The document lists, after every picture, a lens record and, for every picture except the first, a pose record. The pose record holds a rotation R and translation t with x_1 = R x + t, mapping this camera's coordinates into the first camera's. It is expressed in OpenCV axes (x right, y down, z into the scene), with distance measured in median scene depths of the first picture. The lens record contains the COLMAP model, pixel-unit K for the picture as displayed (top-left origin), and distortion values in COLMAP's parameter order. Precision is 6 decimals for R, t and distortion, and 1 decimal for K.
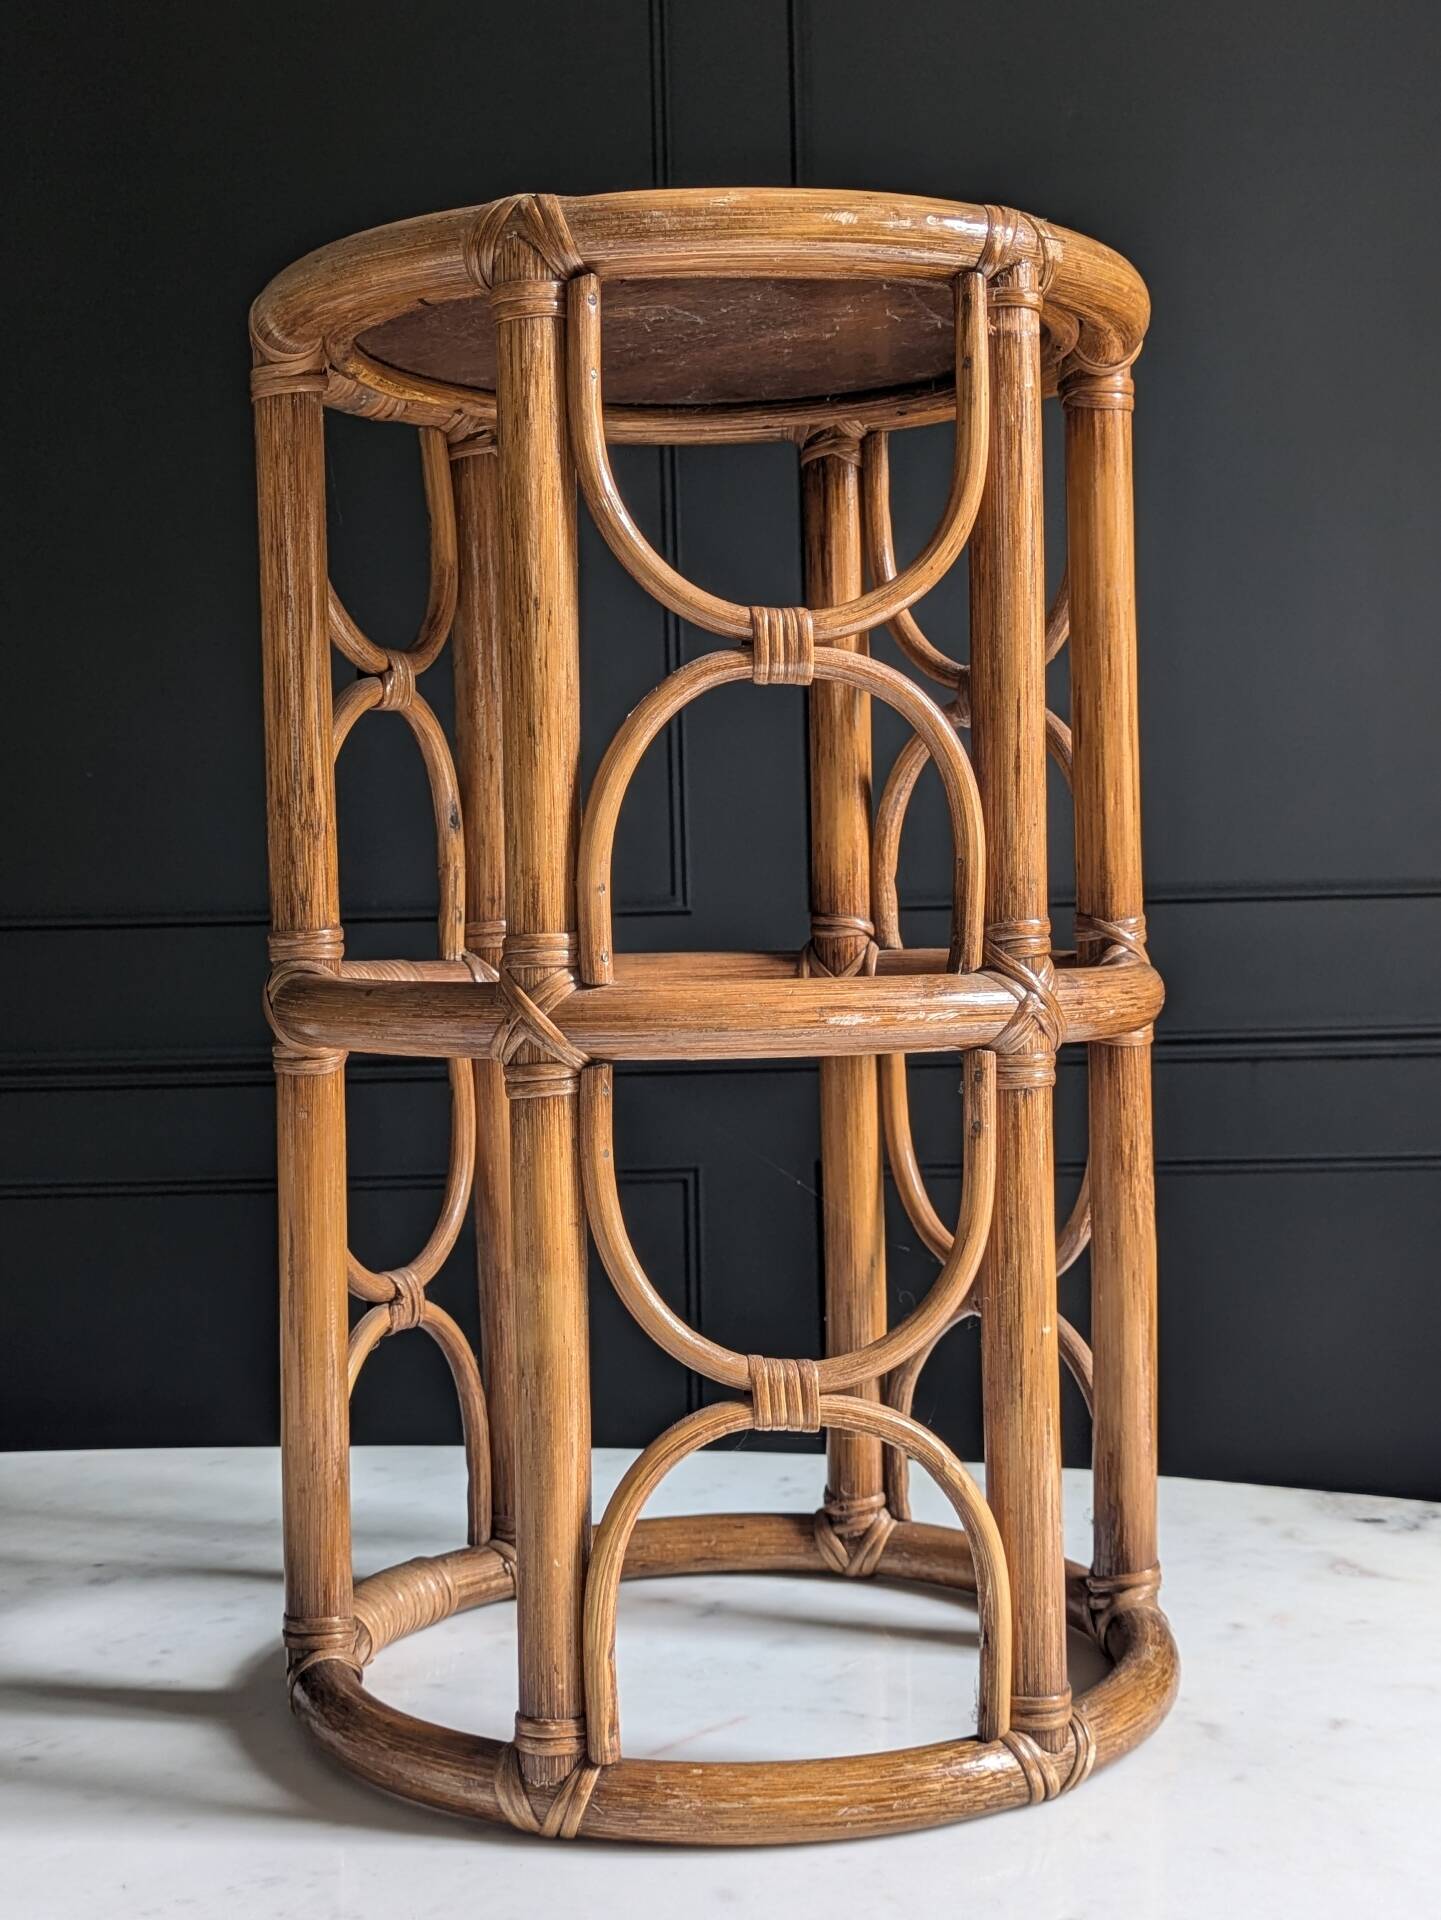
lens RADIAL K [[2526.5, 0, 725.0], [0, 2526.5, 951.0], [0, 0, 1]] dist [0.077403, -0.046614]
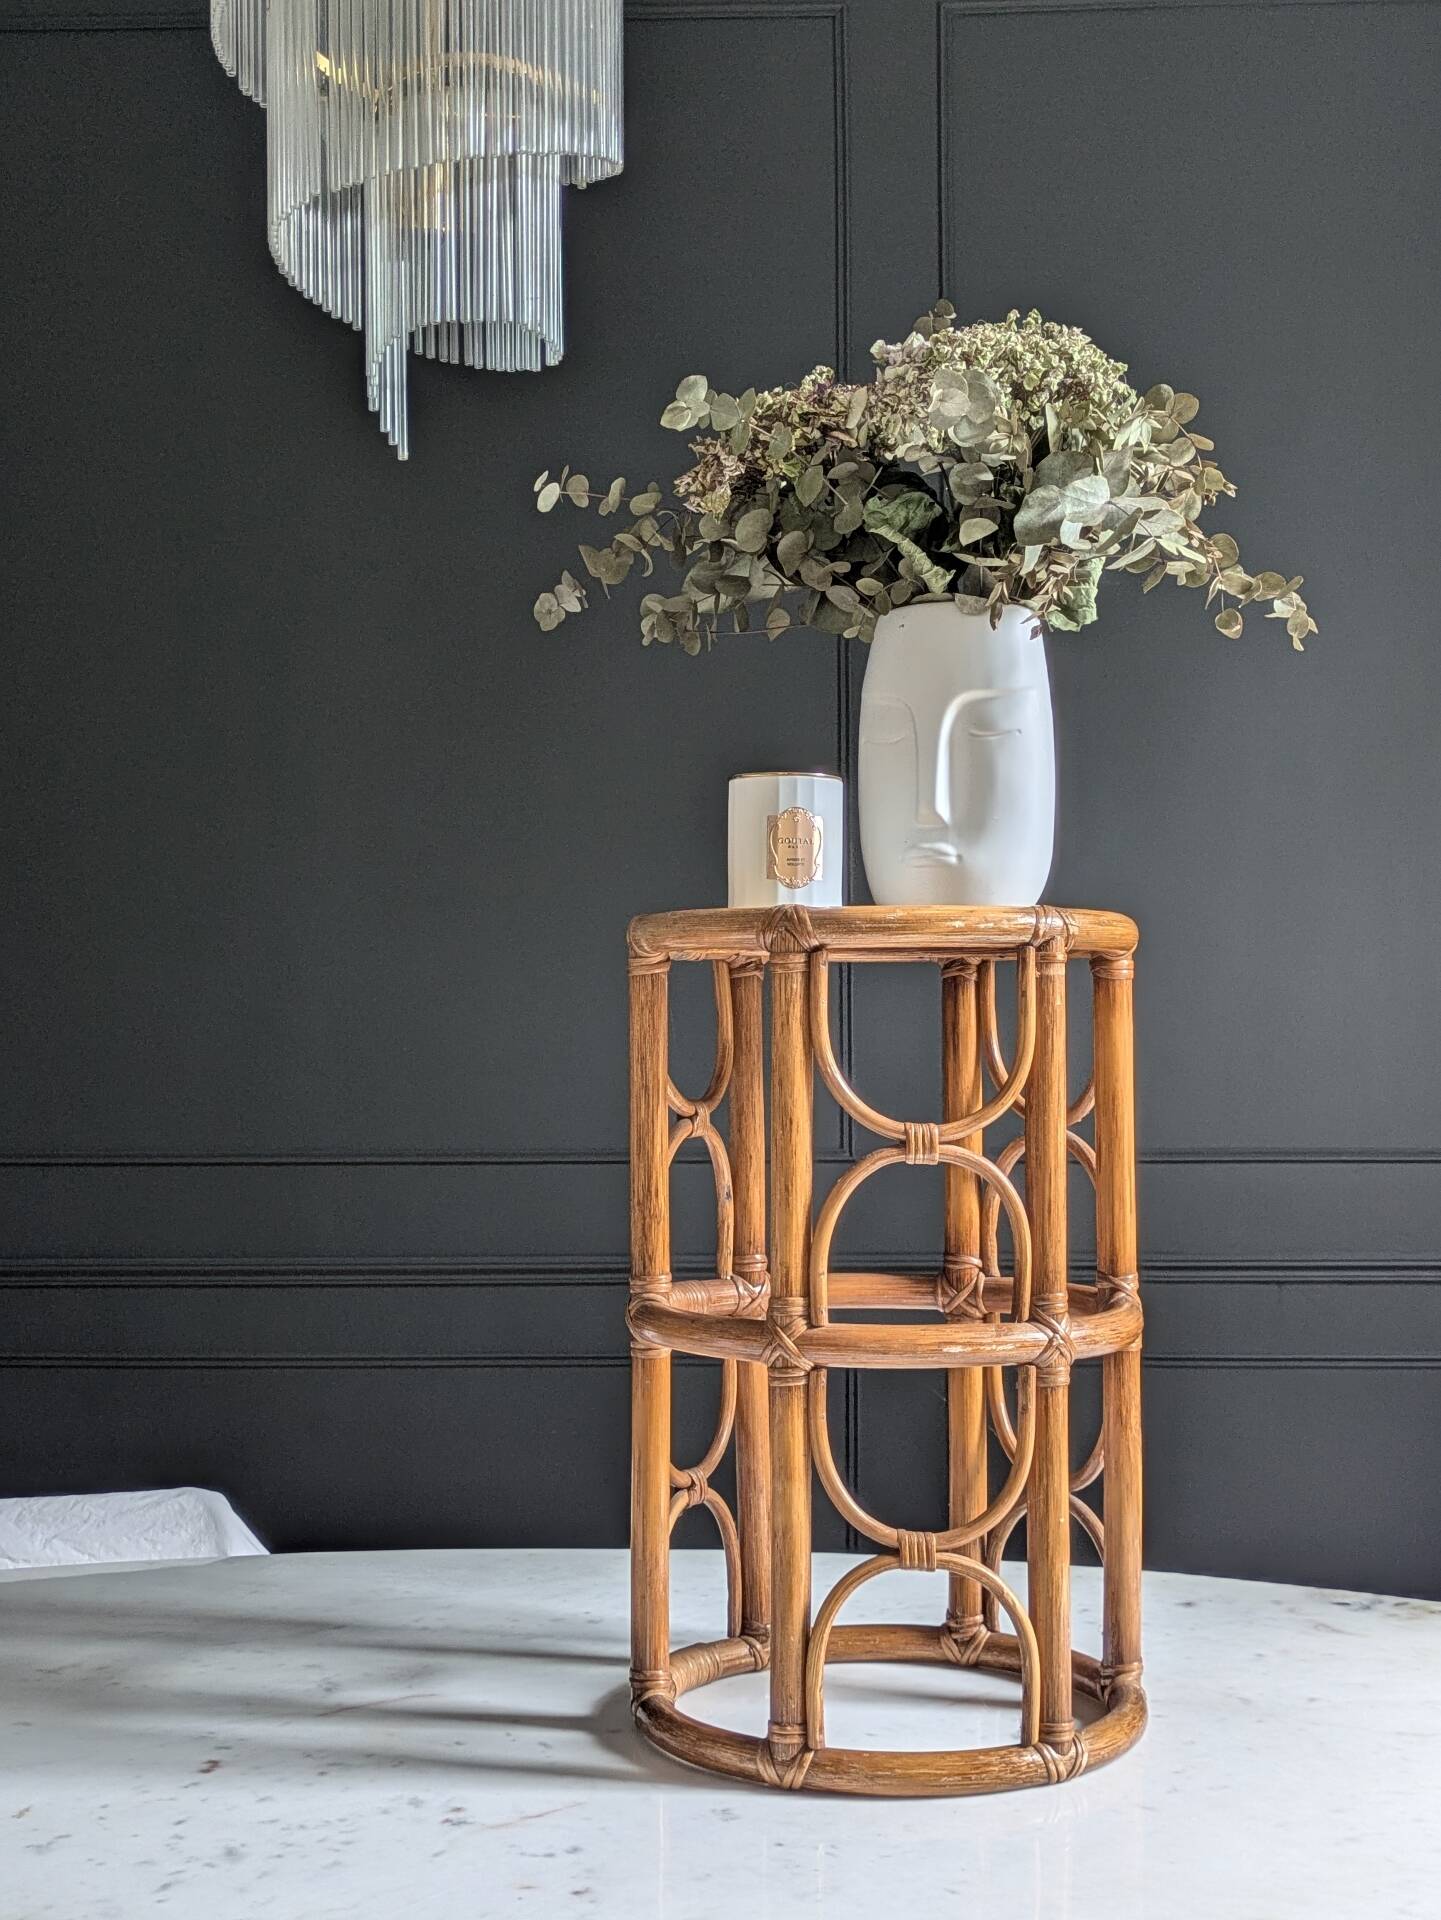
lens RADIAL K [[2544.1, 0, 745.7], [0, 2544.1, 994.9], [0, 0, 1]] dist [0.079336, -0.084396]
pose [[0.997915, 0.017144, -0.062231, 0.007784], [-0.019519, 0.999097, -0.037745, -0.153756], [0.061527, 0.038881, 0.997348, -0.859085]]
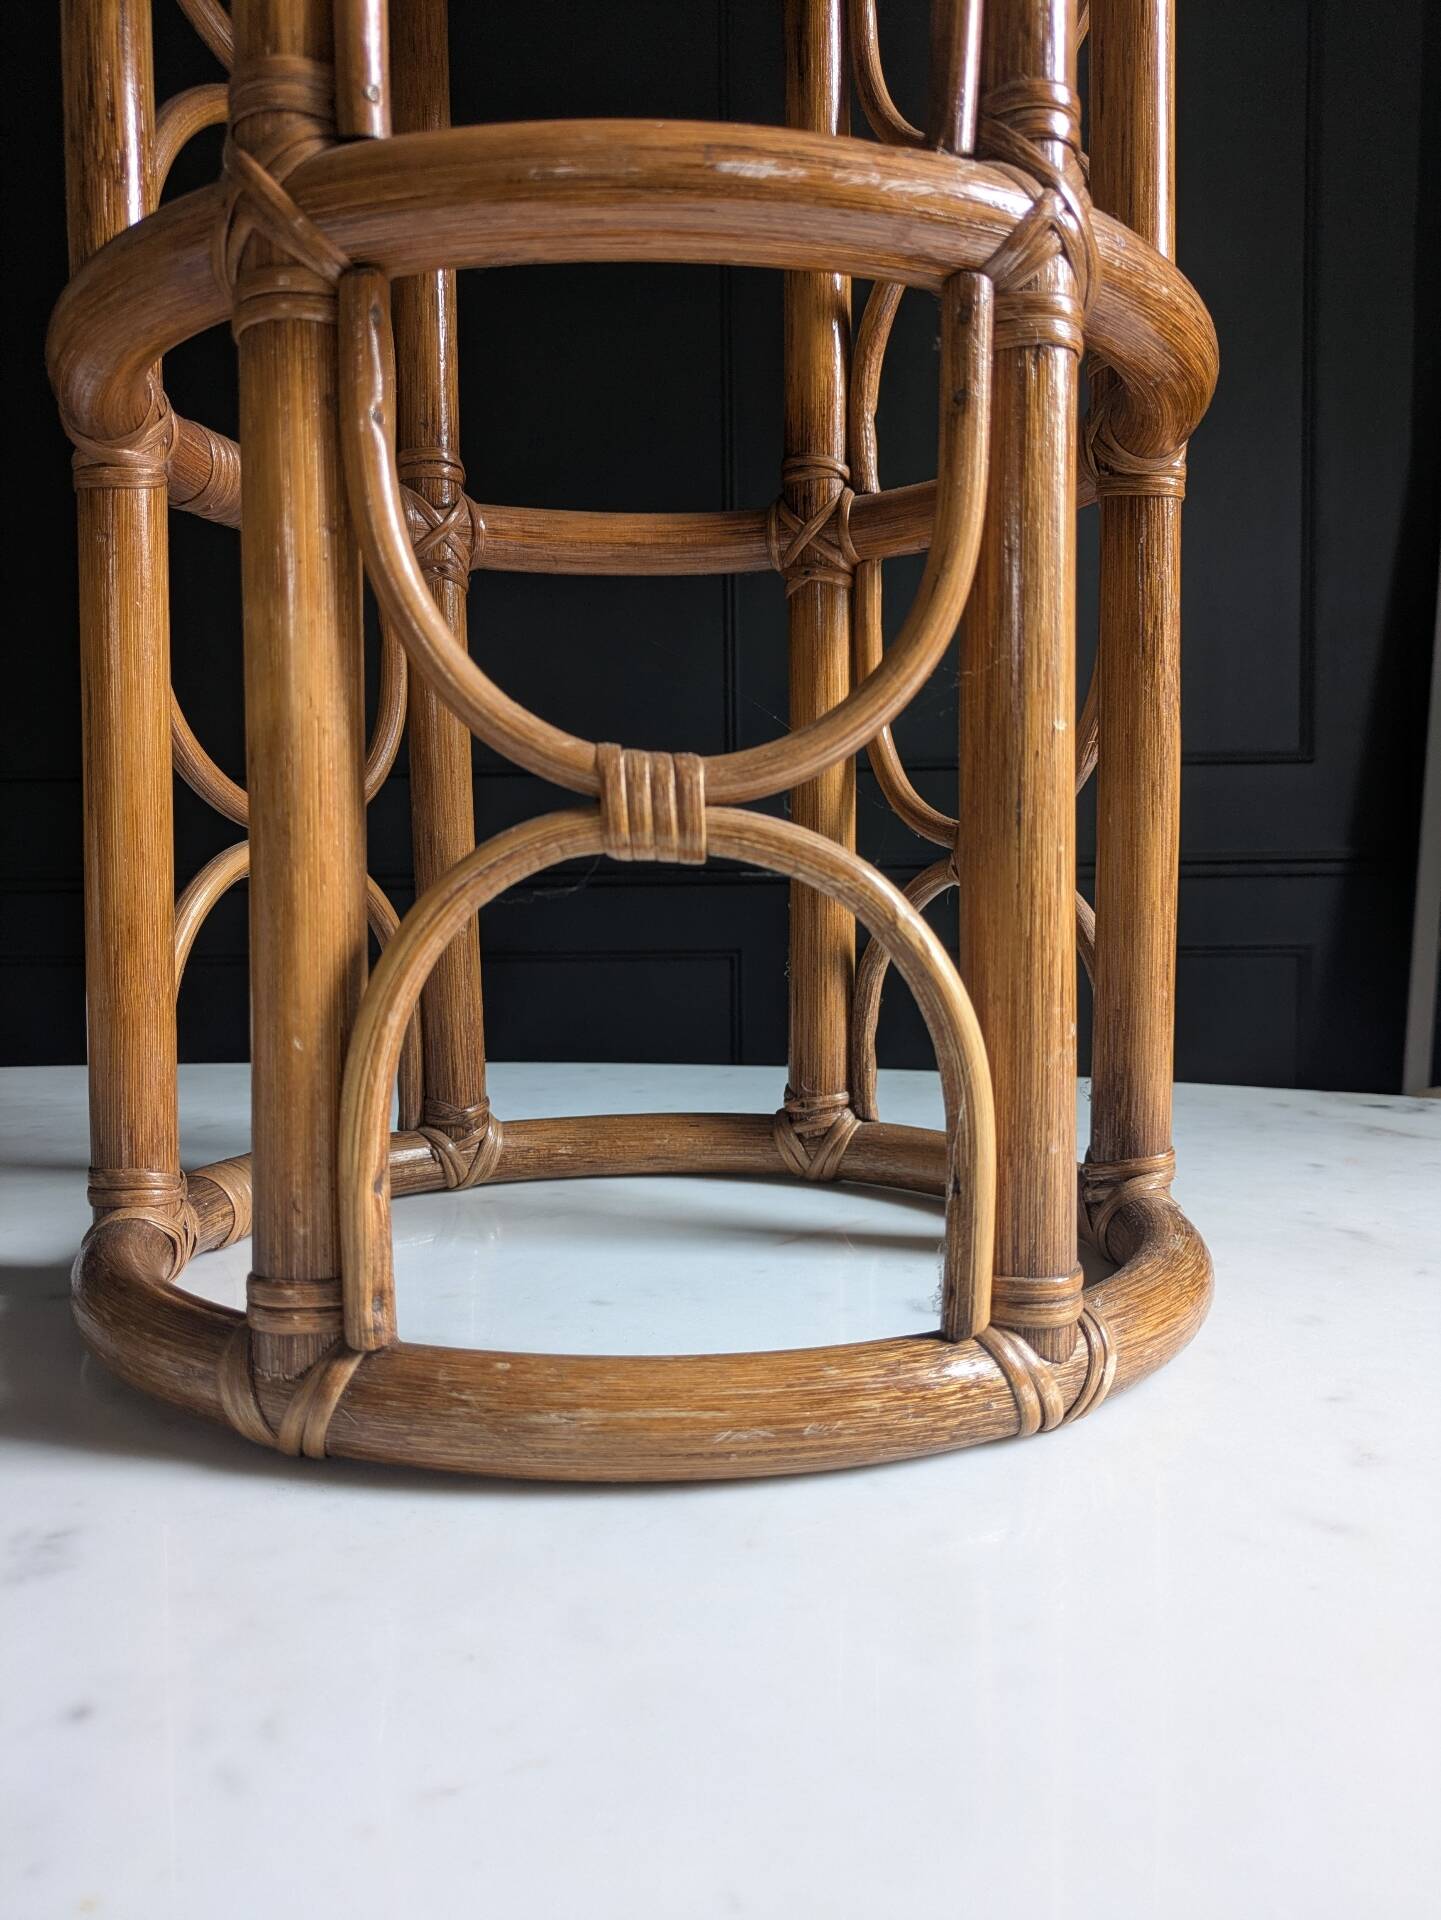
lens RADIAL K [[1463.5, 0, 695.8], [0, 1463.5, 952.5], [0, 0, 1]] dist [0.032562, -0.004819]
pose [[0.996657, 0.016827, -0.079953, 0.064268], [-0.015238, 0.999675, 0.020445, 0.202023], [0.080271, -0.019158, 0.996589, 0.613536]]
